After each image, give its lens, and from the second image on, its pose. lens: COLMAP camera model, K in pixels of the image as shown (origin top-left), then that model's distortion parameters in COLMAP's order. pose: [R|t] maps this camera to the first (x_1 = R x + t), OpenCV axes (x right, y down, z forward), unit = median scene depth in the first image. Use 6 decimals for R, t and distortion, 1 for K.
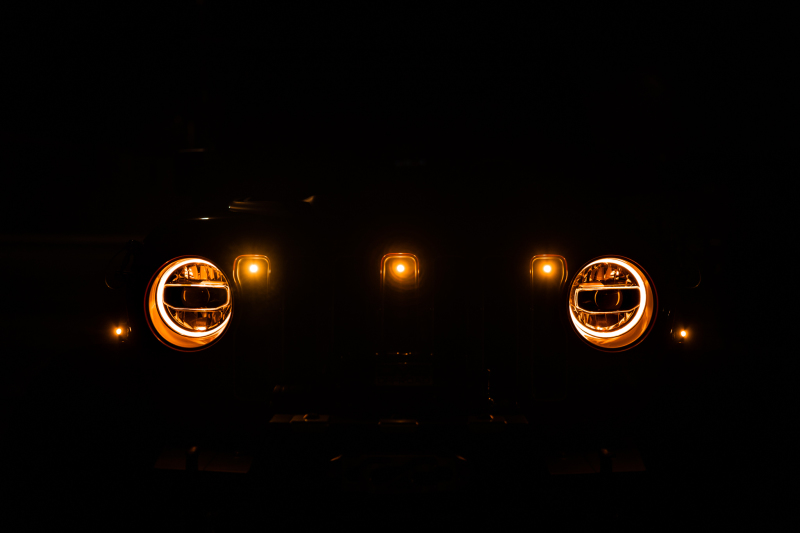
lens RADIAL K [[786.1, 0, 399.1], [0, 786.1, 260.6], [0, 0, 1]] dist [-0.017367, 0.000000]
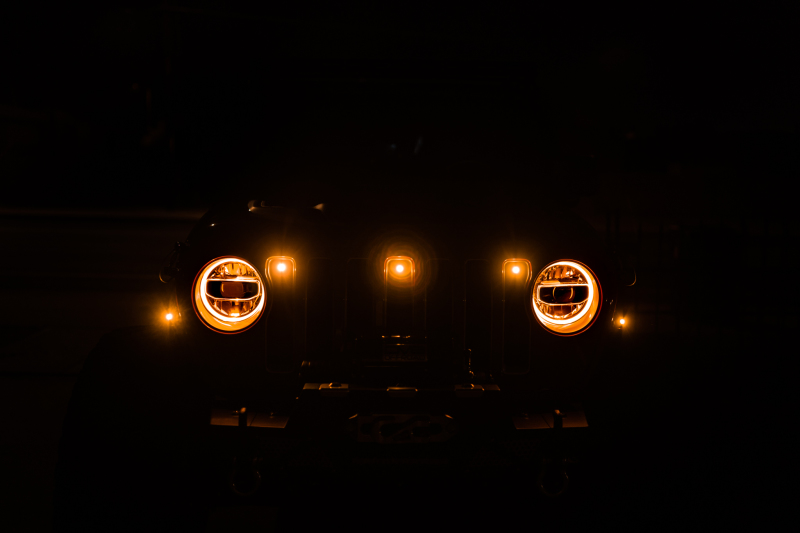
lens RADIAL K [[786.1, 0, 403.8], [0, 786.1, 270.5], [0, 0, 1]] dist [-0.017367, 0.000000]
pose [[0.998852, 0.009098, 0.047033, -0.048529], [-0.011068, 0.999065, 0.041790, -0.037909], [-0.046609, -0.042263, 0.998019, -0.240047]]
